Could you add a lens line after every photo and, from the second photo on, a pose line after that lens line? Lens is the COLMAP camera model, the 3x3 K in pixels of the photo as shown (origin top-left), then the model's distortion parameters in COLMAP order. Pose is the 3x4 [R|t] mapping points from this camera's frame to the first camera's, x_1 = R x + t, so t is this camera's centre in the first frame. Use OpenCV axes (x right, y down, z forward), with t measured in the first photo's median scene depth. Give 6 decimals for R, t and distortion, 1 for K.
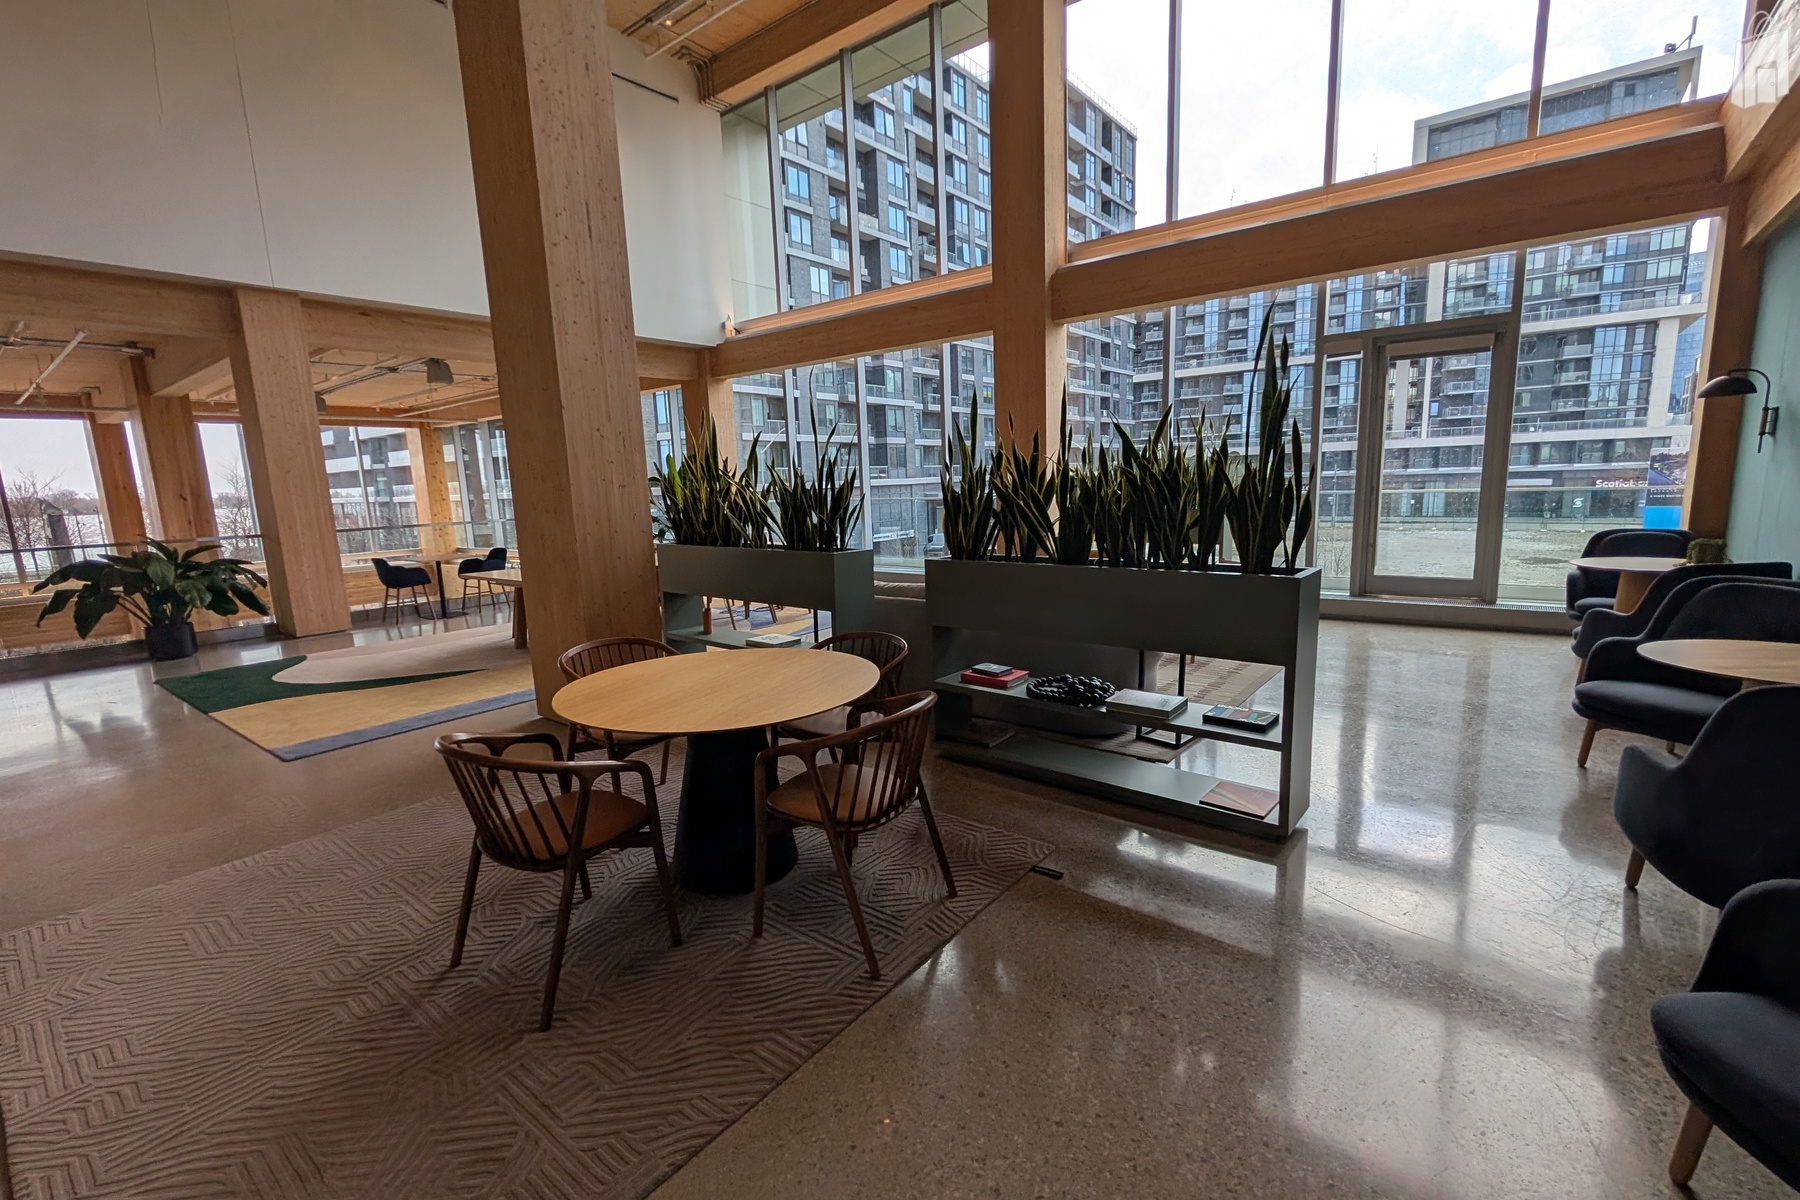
lens RADIAL K [[774.0, 0, 901.3], [0, 774.0, 609.5], [0, 0, 1]] dist [-0.001273, 0.000650]
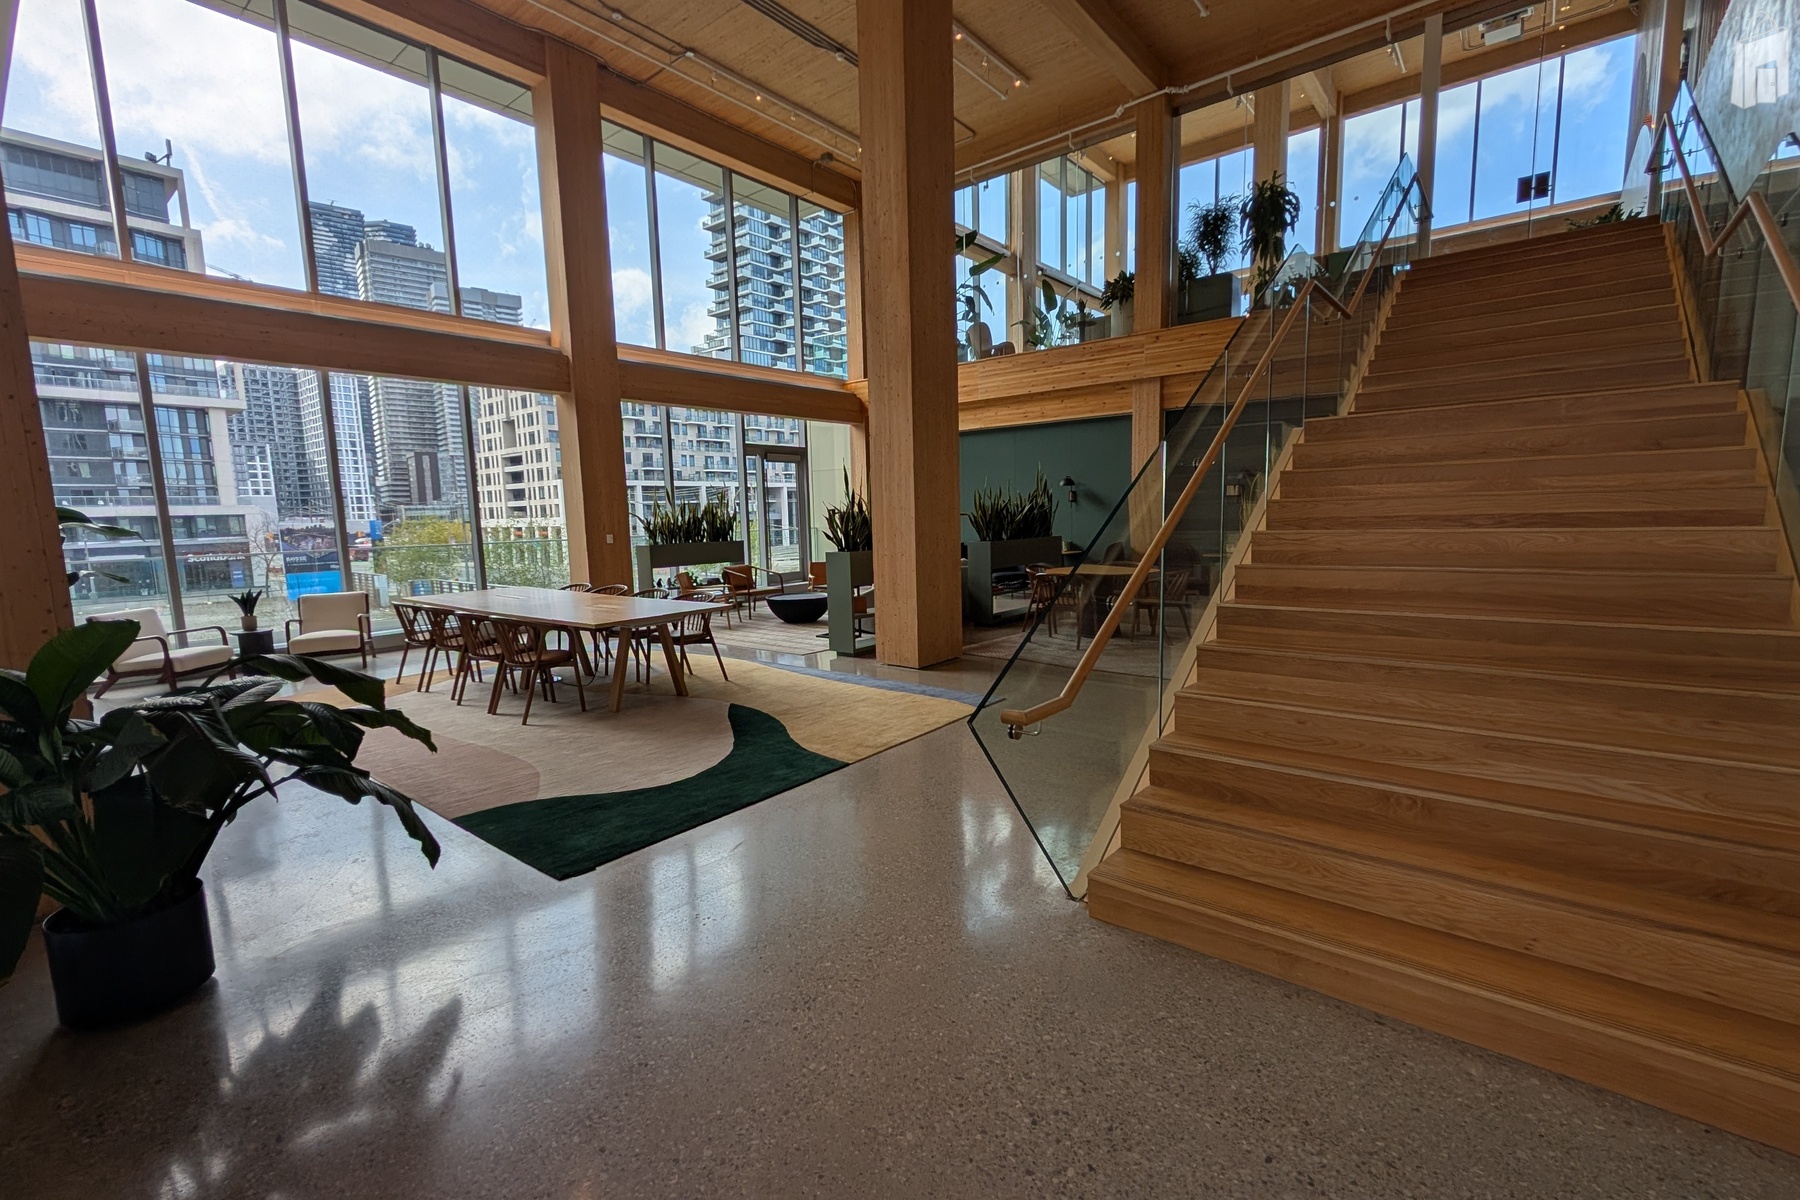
lens RADIAL K [[774.0, 0, 901.3], [0, 774.0, 609.5], [0, 0, 1]] dist [-0.001273, 0.000650]
pose [[0.015935, -0.091967, 0.995635, -0.107902], [0.191434, 0.977621, 0.087240, -0.005816], [-0.981376, 0.189208, 0.033184, 0.056369]]
